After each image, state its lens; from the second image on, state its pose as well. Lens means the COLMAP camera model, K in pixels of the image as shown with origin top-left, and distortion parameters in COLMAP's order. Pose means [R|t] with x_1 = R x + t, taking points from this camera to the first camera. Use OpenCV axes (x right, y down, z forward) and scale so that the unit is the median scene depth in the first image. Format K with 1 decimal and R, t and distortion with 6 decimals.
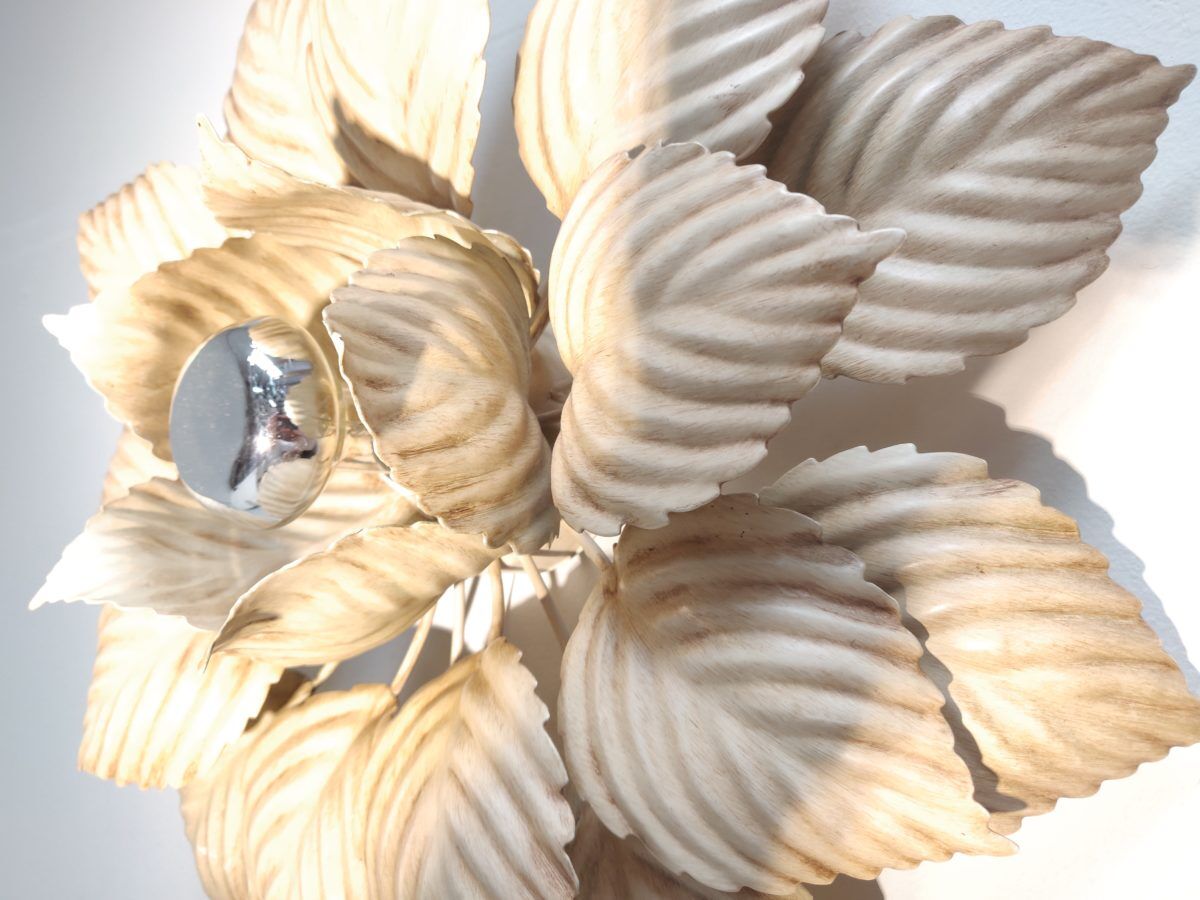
lens RADIAL K [[933.3, 0, 619.2], [0, 933.3, 445.4], [0, 0, 1]] dist [-0.033030, 0.064549]
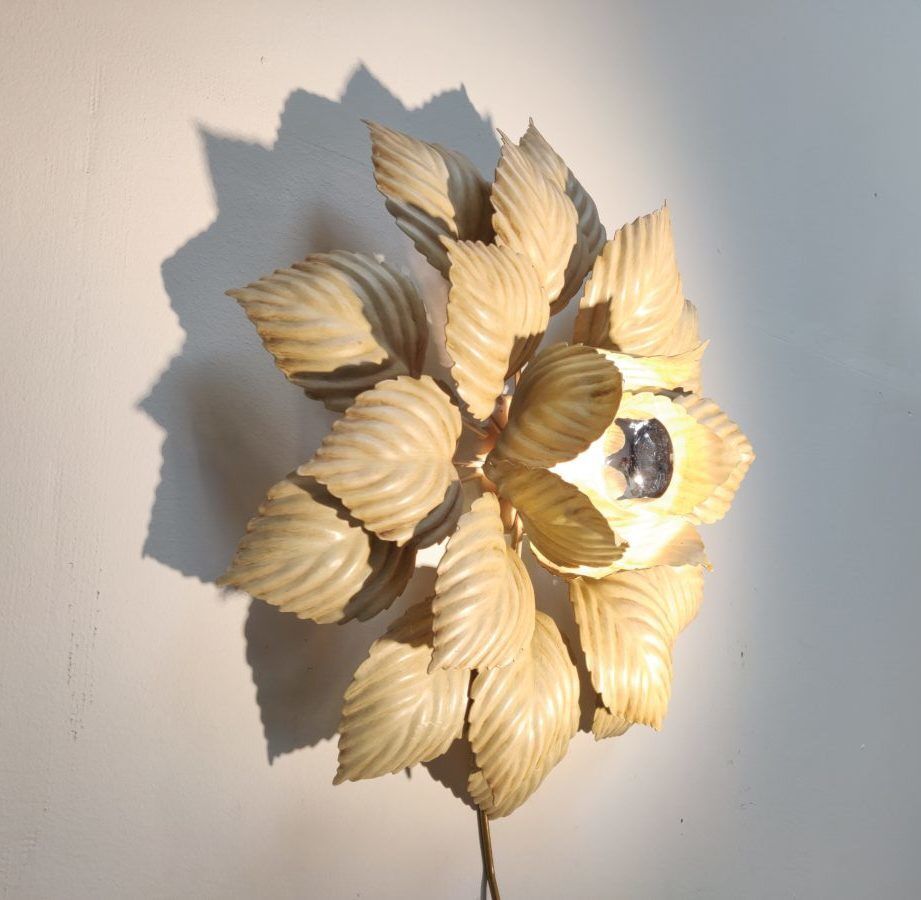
lens RADIAL K [[919.3, 0, 377.7], [0, 919.3, 452.1], [0, 0, 1]] dist [0.008662, 0.003156]
pose [[0.201489, 0.121481, 0.971928, -2.582803], [-0.145267, 0.985012, -0.093001, 0.239755], [-0.968659, -0.122451, 0.216116, 1.145213]]
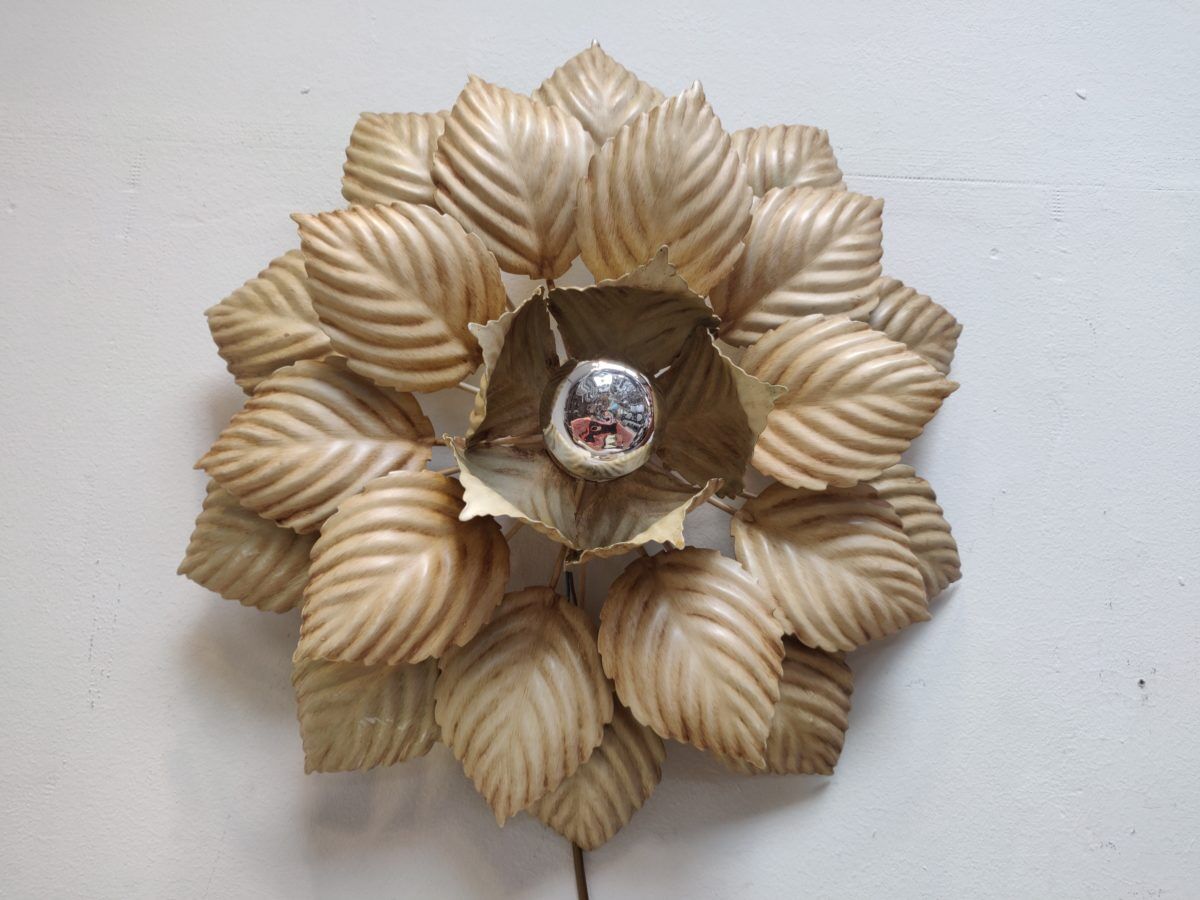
lens RADIAL K [[905.1, 0, 600.0], [0, 905.1, 450.0], [0, 0, 1]] dist [-0.007014, 0.049407]
pose [[0.763045, 0.092257, 0.639727, -1.471366], [-0.082835, 0.995557, -0.044769, 0.117018], [-0.641015, -0.018832, 0.767297, -0.254617]]
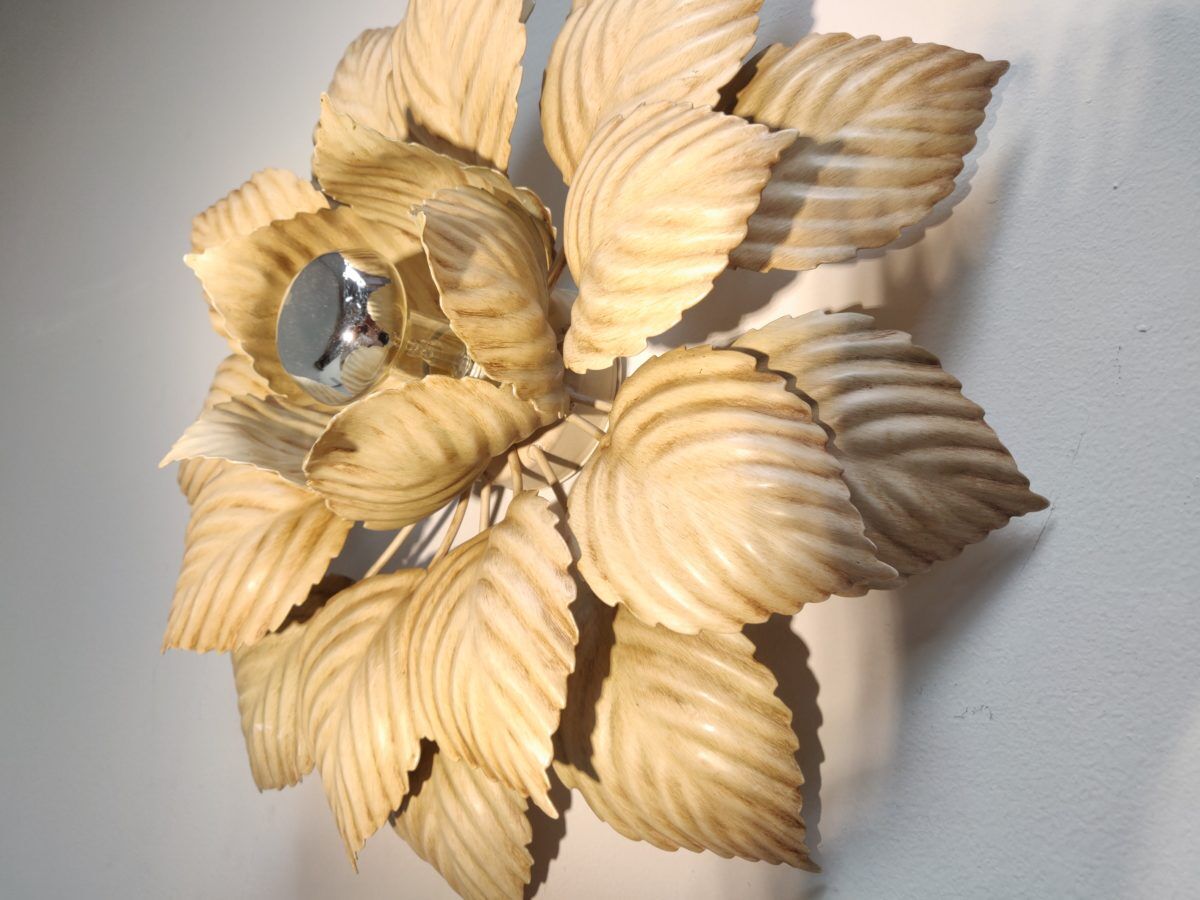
lens RADIAL K [[920.4, 0, 622.4], [0, 920.4, 443.6], [0, 0, 1]] dist [-0.011036, -0.003168]
pose [[0.999937, 0.011210, 0.000608, 0.012562], [-0.011011, 0.989884, -0.141454, 0.333432], [-0.002187, 0.141438, 0.989945, -0.287670]]
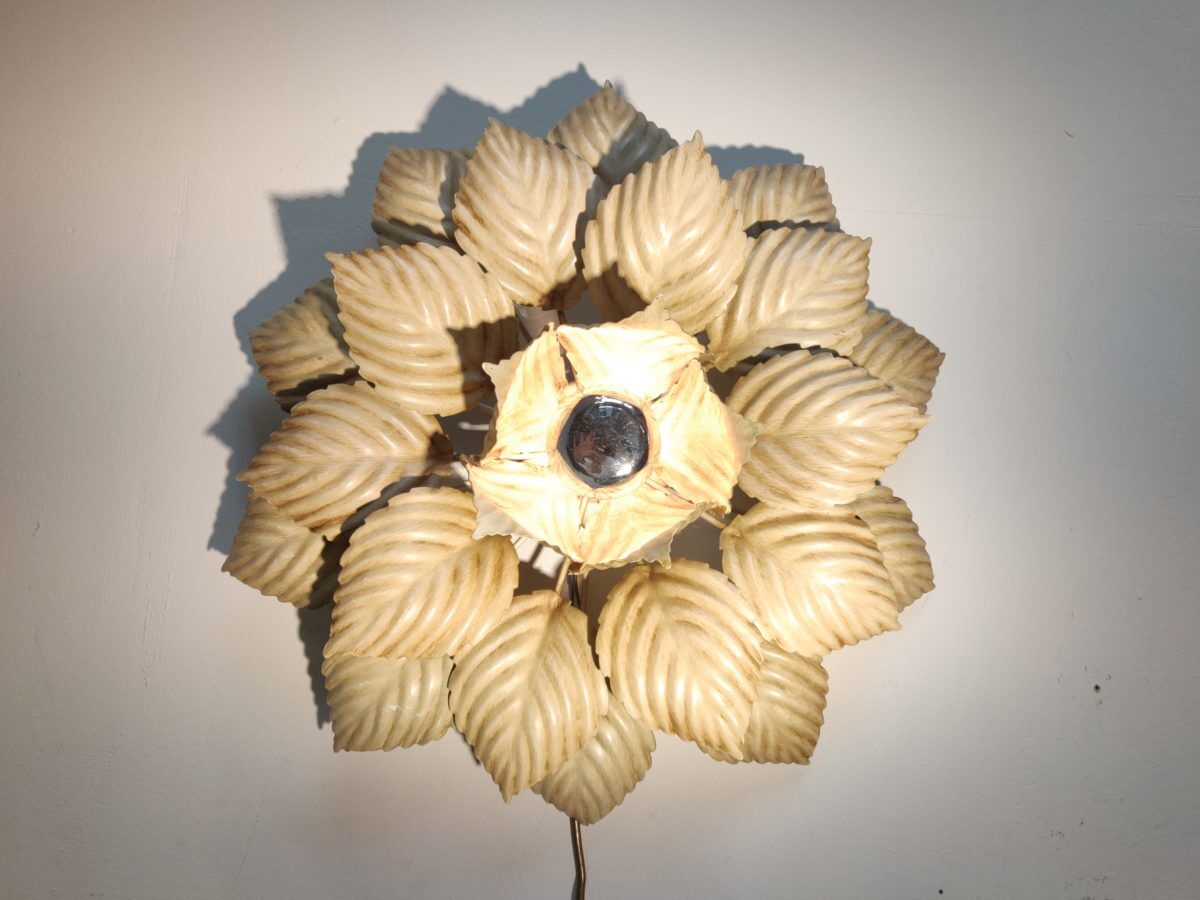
lens RADIAL K [[905.1, 0, 600.0], [0, 905.1, 450.0], [0, 0, 1]] dist [-0.007014, 0.049407]
pose [[0.776063, 0.081694, 0.625341, -1.568977], [-0.103804, 0.994597, -0.001110, -0.006693], [-0.622053, -0.064051, 0.780351, -0.418118]]
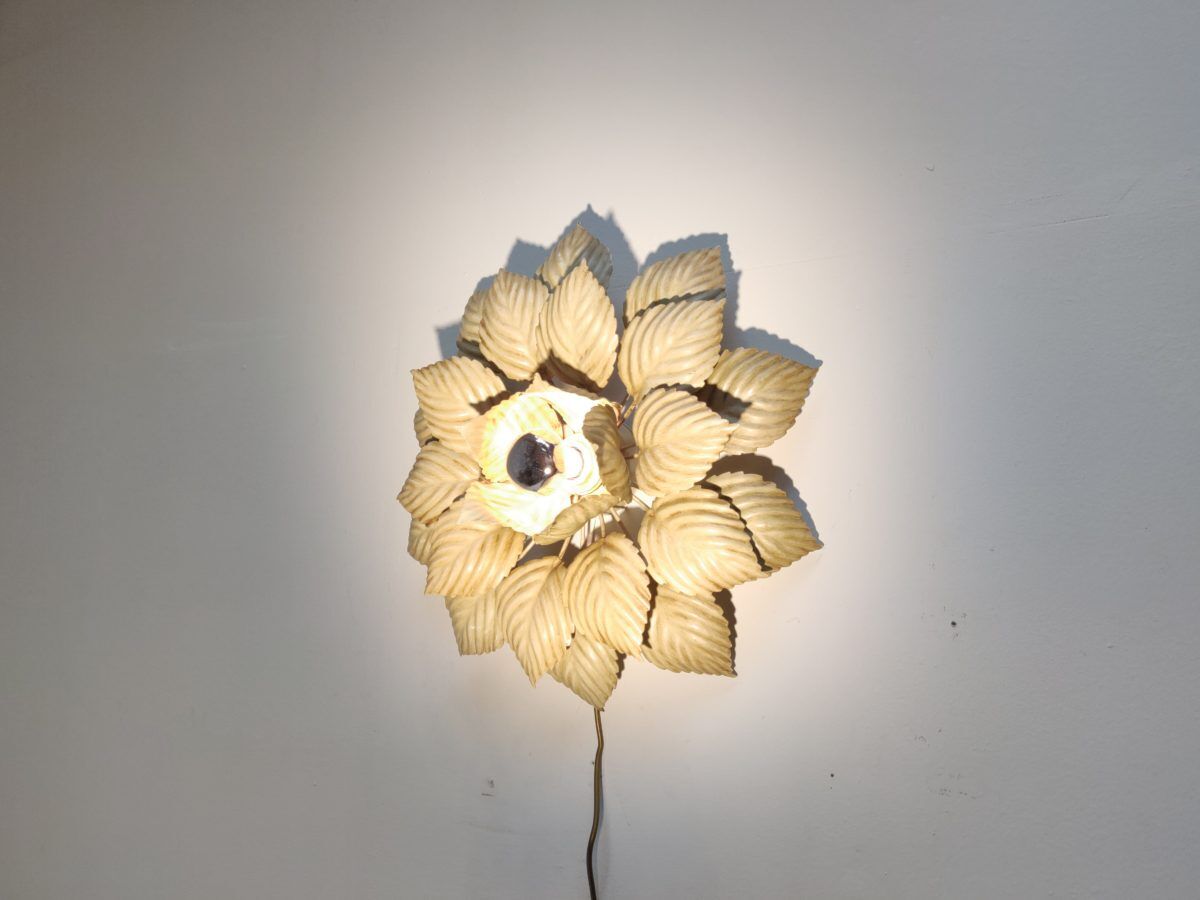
lens RADIAL K [[905.1, 0, 600.0], [0, 905.1, 450.0], [0, 0, 1]] dist [-0.007014, 0.049407]
pose [[0.992661, -0.002496, 0.120906, -0.557857], [-0.000027, 0.999782, 0.020859, -0.133749], [-0.120931, -0.020709, 0.992445, -2.041925]]
